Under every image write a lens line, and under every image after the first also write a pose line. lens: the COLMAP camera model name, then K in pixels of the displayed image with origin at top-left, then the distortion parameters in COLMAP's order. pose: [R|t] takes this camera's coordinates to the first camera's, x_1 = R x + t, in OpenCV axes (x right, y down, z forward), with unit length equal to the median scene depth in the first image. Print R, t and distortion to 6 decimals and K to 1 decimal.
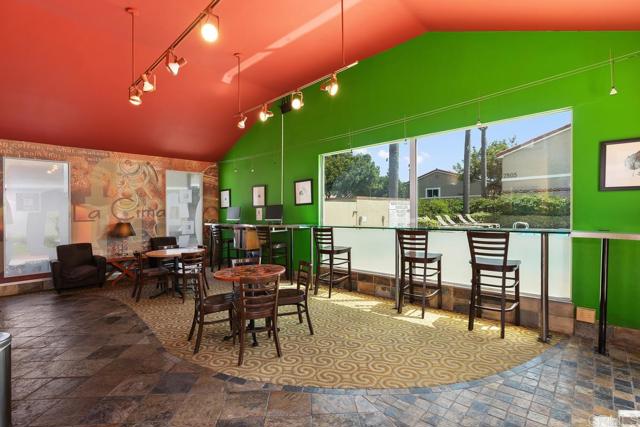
lens RADIAL K [[309.0, 0, 320.0], [0, 309.0, 213.5], [0, 0, 1]] dist [-0.000484, -0.000165]
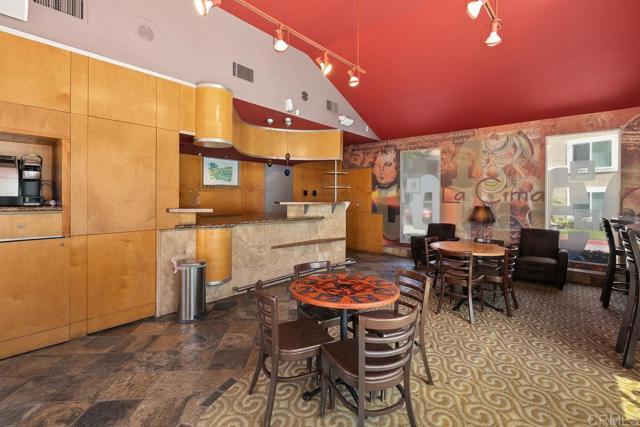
lens RADIAL K [[301.1, 0, 318.7], [0, 301.1, 192.0], [0, 0, 1]] dist [-0.001979, -0.000360]
pose [[0.015398, 0.000881, -0.999881, 0.208116], [-0.016243, 0.999868, 0.000631, -0.003890], [0.999749, 0.016232, 0.015410, 0.493667]]
